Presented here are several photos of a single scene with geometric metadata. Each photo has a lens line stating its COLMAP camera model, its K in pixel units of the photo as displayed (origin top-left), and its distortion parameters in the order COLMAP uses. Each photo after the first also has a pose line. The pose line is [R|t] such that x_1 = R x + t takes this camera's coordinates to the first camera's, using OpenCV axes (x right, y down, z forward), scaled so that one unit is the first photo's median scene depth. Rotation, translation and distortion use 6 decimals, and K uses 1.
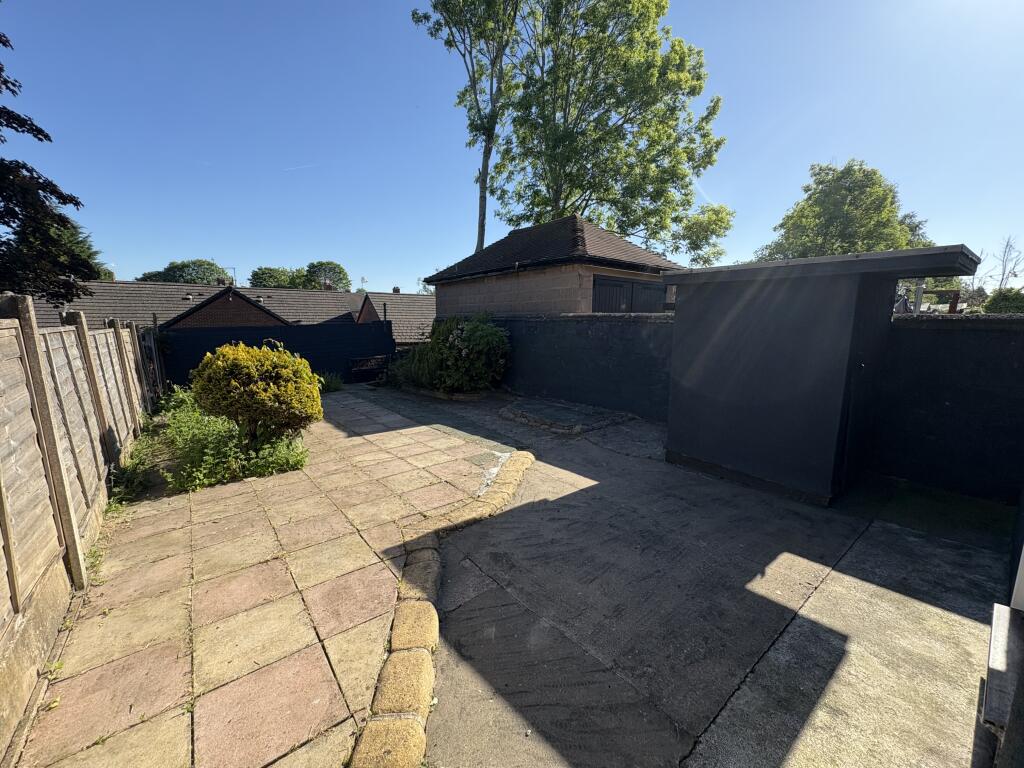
lens RADIAL K [[406.2, 0, 515.0], [0, 406.2, 384.7], [0, 0, 1]] dist [0.000098, 0.000280]
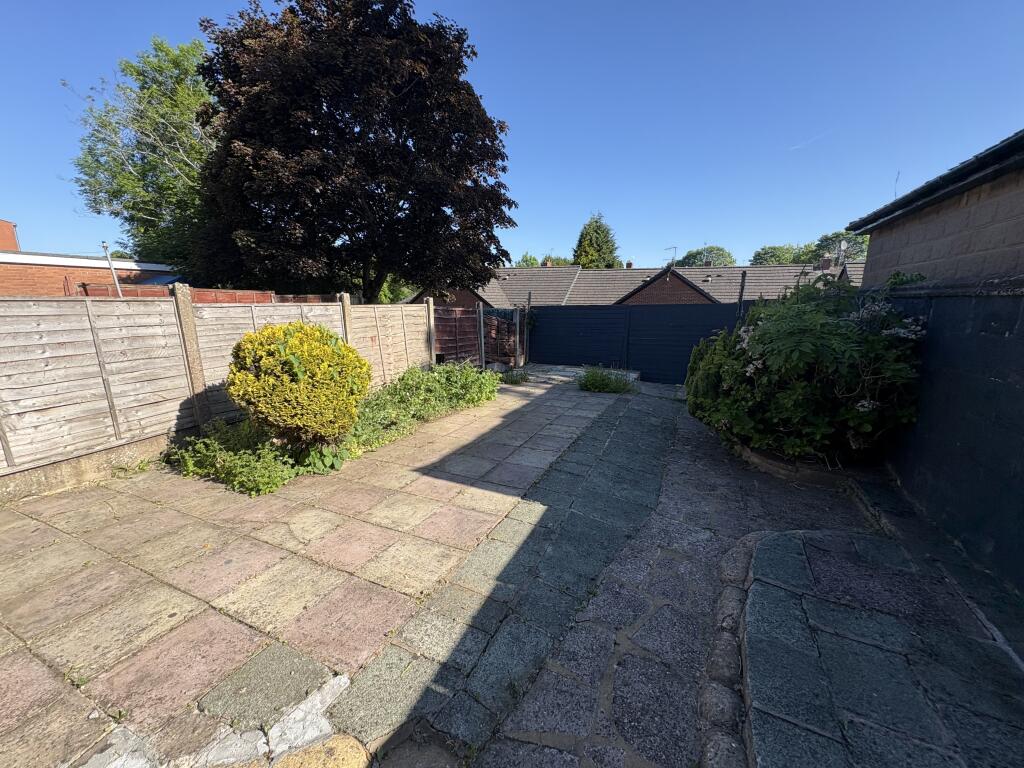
lens RADIAL K [[406.2, 0, 517.2], [0, 406.2, 384.9], [0, 0, 1]] dist [0.000098, 0.000280]
pose [[0.455691, 0.183749, -0.870966, 0.229563], [-0.145976, 0.980641, 0.130513, -0.123142], [0.878087, 0.067667, 0.473692, 0.848590]]
